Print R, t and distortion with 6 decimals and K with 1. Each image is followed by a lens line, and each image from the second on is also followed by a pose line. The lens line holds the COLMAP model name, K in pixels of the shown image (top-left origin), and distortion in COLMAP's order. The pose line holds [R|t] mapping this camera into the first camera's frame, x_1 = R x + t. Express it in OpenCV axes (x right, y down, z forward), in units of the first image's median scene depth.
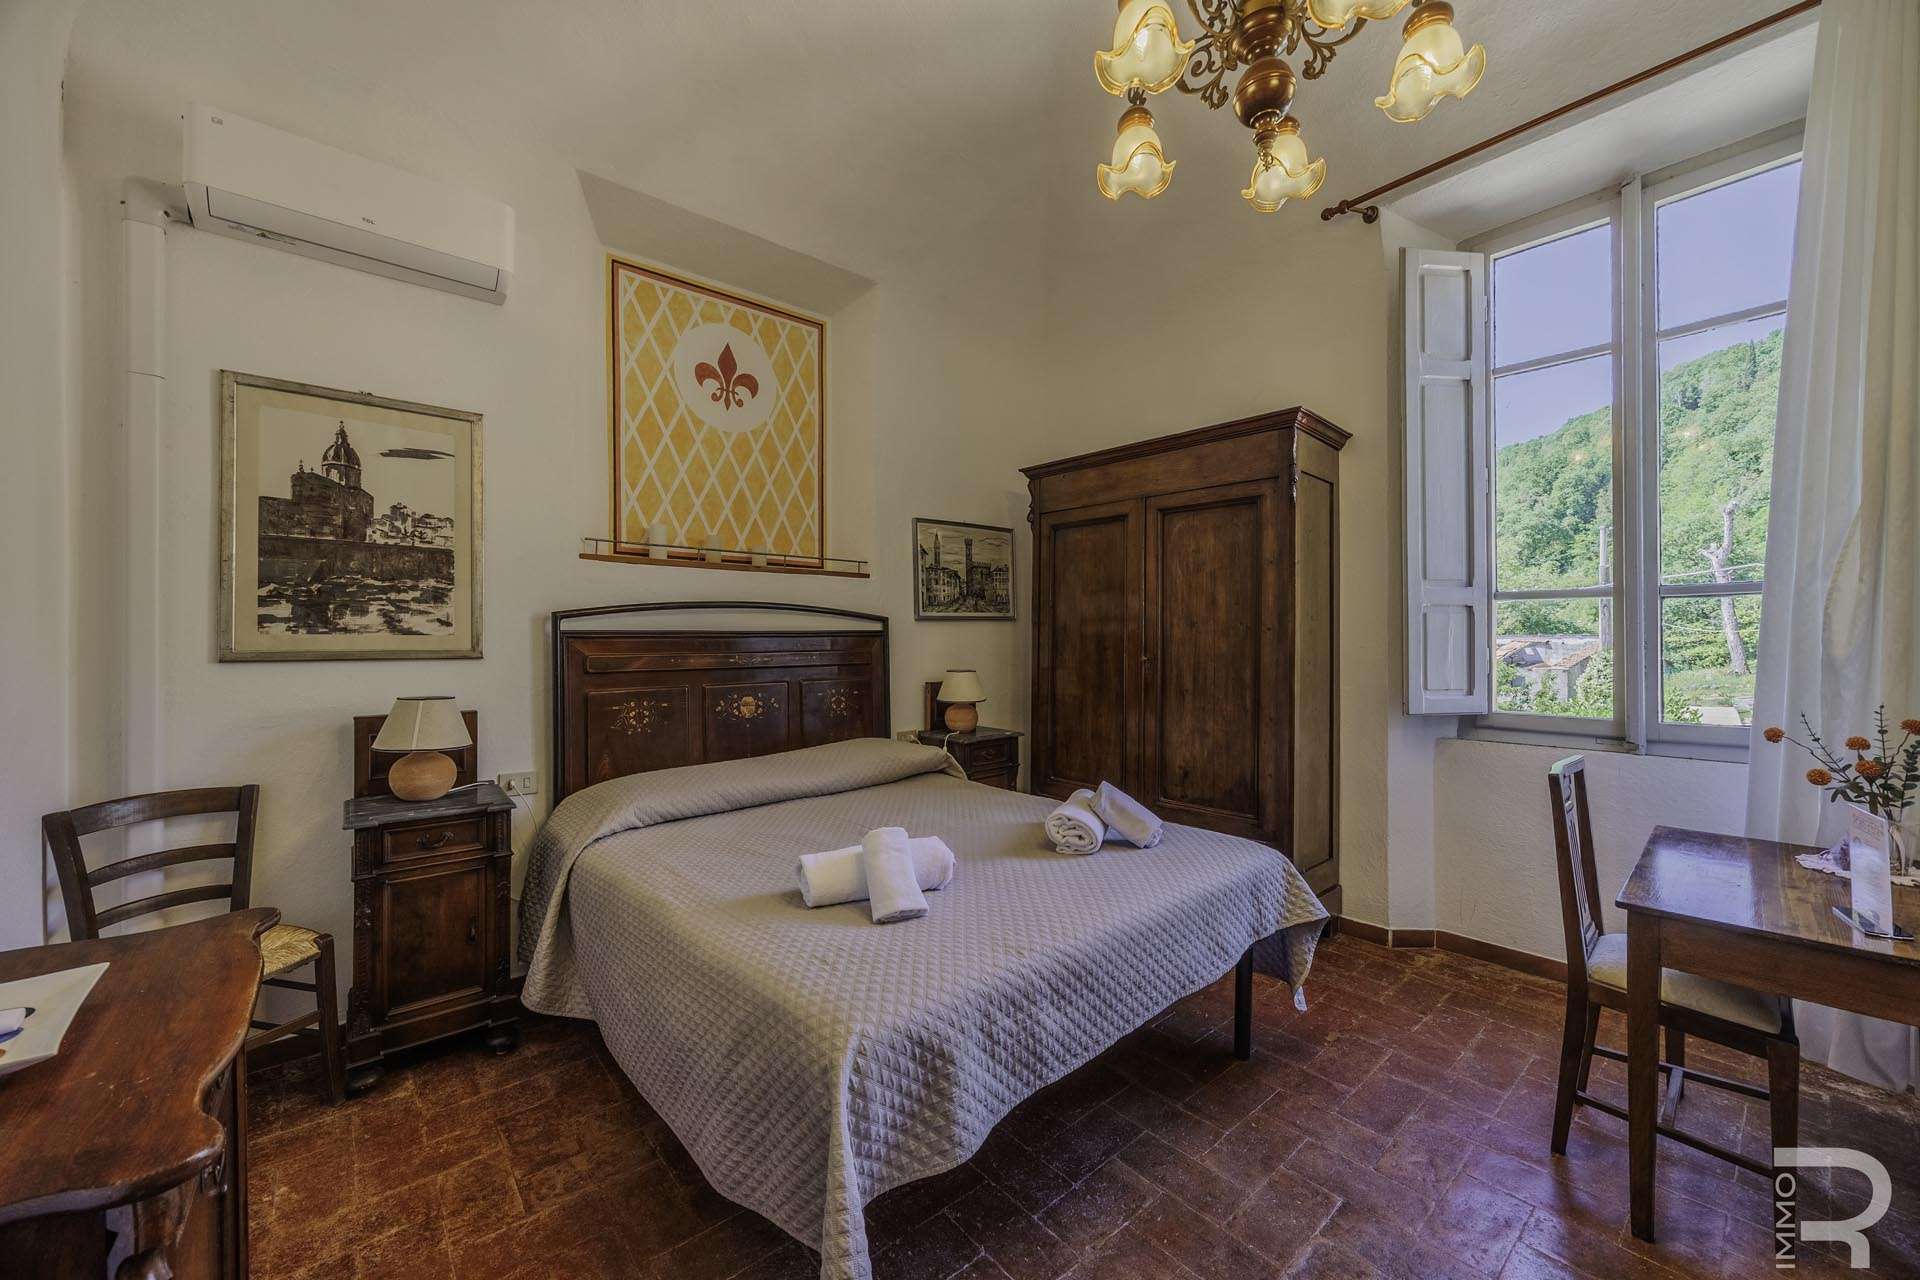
lens RADIAL K [[719.3, 0, 955.3], [0, 719.3, 640.5], [0, 0, 1]] dist [0.003128, -0.000766]
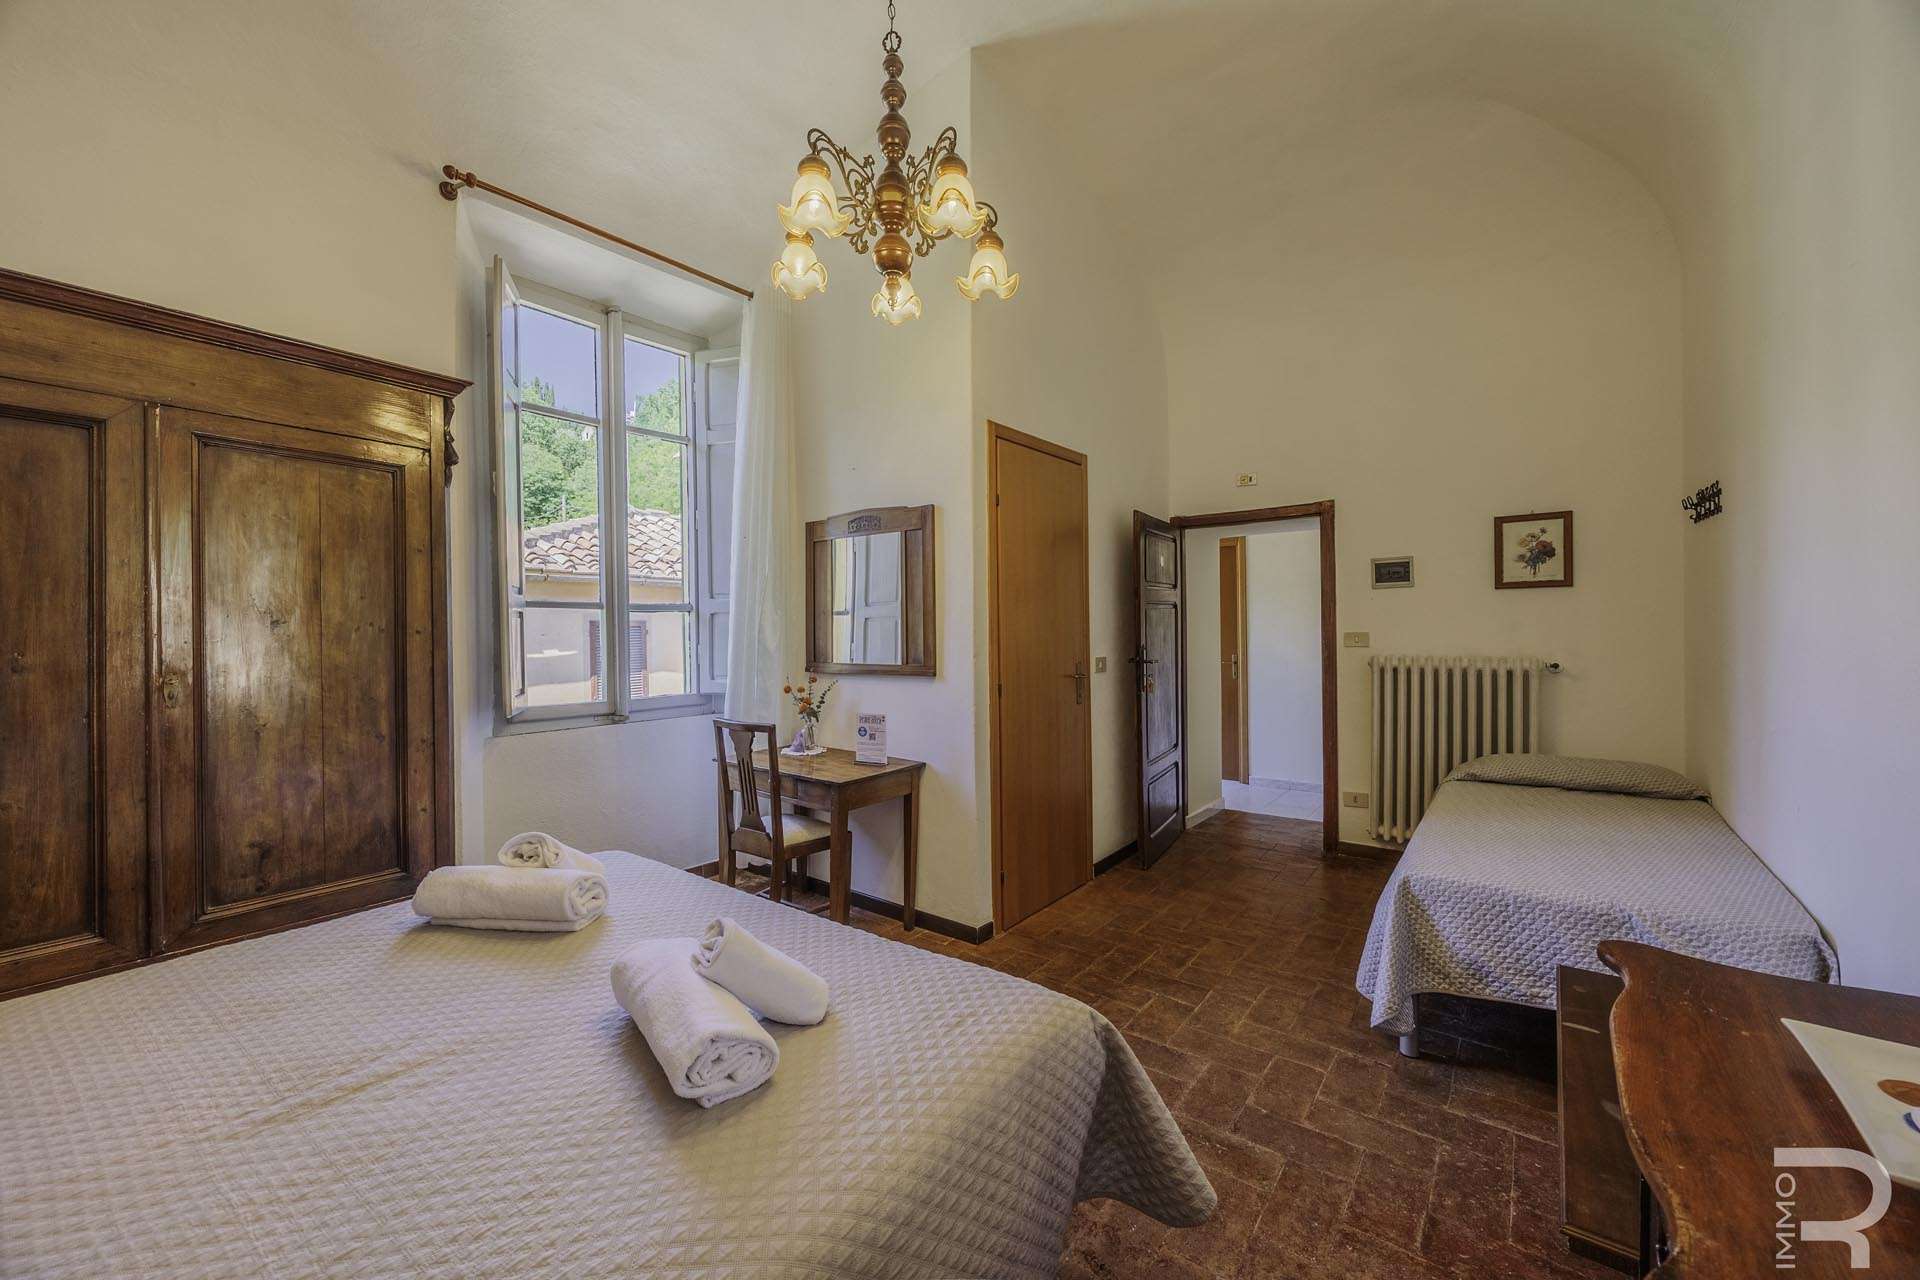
lens RADIAL K [[719.3, 0, 954.8], [0, 719.3, 635.9], [0, 0, 1]] dist [0.003128, -0.000766]
pose [[-0.170584, -0.000277, 0.985343, -0.462859], [0.013453, 0.999906, 0.002610, -0.005449], [-0.985251, 0.013701, -0.170564, 0.520195]]
